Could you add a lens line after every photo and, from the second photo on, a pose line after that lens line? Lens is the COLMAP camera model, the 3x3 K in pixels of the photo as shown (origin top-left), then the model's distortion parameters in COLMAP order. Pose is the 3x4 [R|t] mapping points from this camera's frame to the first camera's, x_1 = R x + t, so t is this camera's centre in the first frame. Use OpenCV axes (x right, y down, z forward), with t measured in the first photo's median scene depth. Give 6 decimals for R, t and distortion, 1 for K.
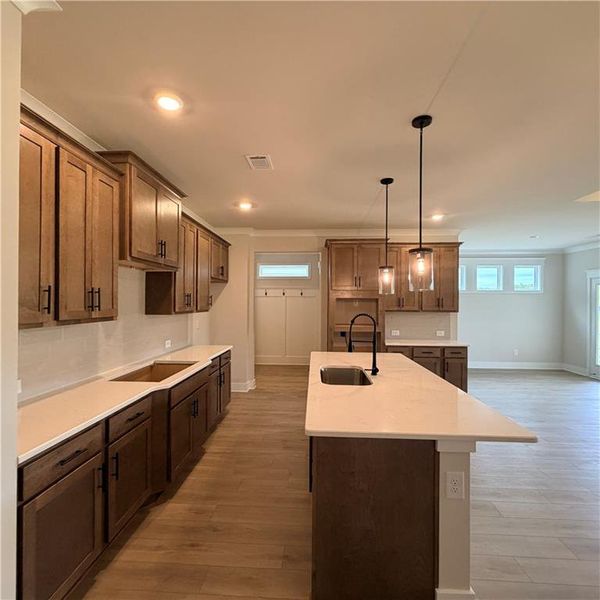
lens RADIAL K [[320.7, 0, 297.4], [0, 320.7, 300.2], [0, 0, 1]] dist [-0.002712, -0.000355]
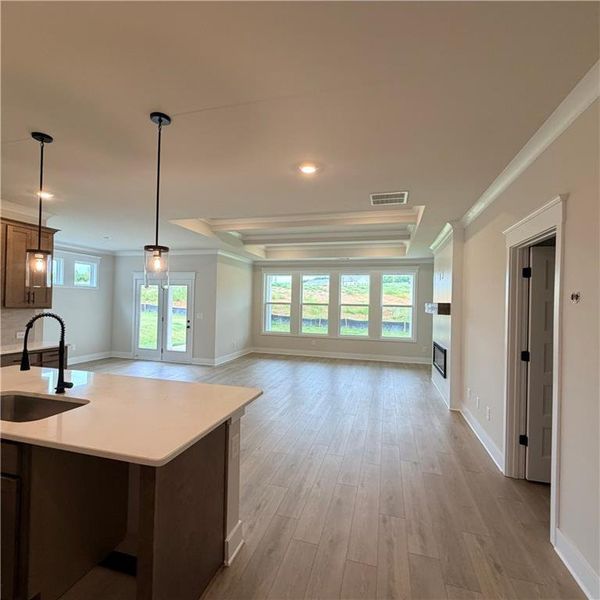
lens RADIAL K [[320.7, 0, 297.4], [0, 320.7, 300.2], [0, 0, 1]] dist [-0.002712, -0.000355]
pose [[0.212757, 0.006667, 0.977082, -0.201719], [-0.025486, 0.999674, -0.001271, -0.001643], [-0.976773, -0.024632, 0.212858, 0.148065]]
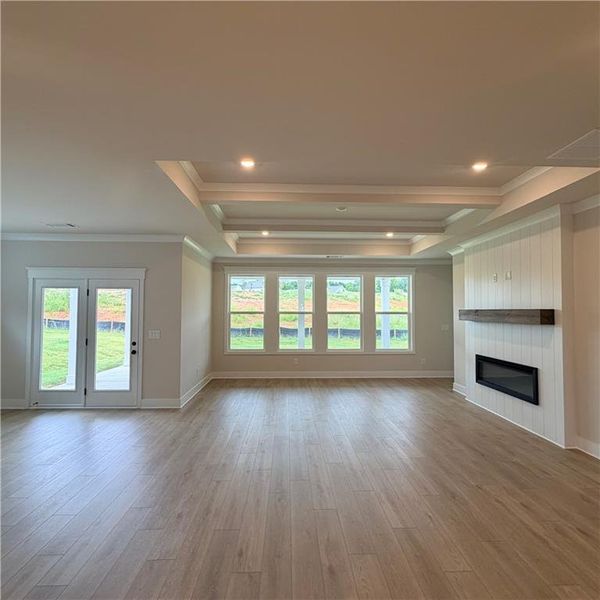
lens RADIAL K [[320.7, 0, 297.4], [0, 320.7, 300.2], [0, 0, 1]] dist [-0.002712, -0.000355]
pose [[-0.092745, 0.026736, 0.995331, 0.118816], [-0.008028, 0.999587, -0.027598, -0.000629], [-0.995658, -0.010550, -0.092492, 0.541084]]
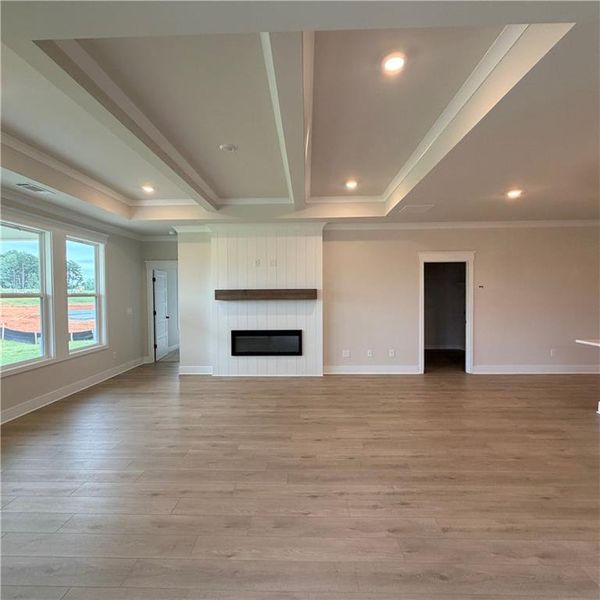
lens RADIAL K [[320.7, 0, 297.4], [0, 320.7, 300.2], [0, 0, 1]] dist [-0.002712, -0.000355]
pose [[-0.999451, 0.001966, -0.033060, 0.851182], [0.001575, 0.999928, 0.011855, 0.019305], [0.033081, 0.011797, -0.999383, 0.979801]]
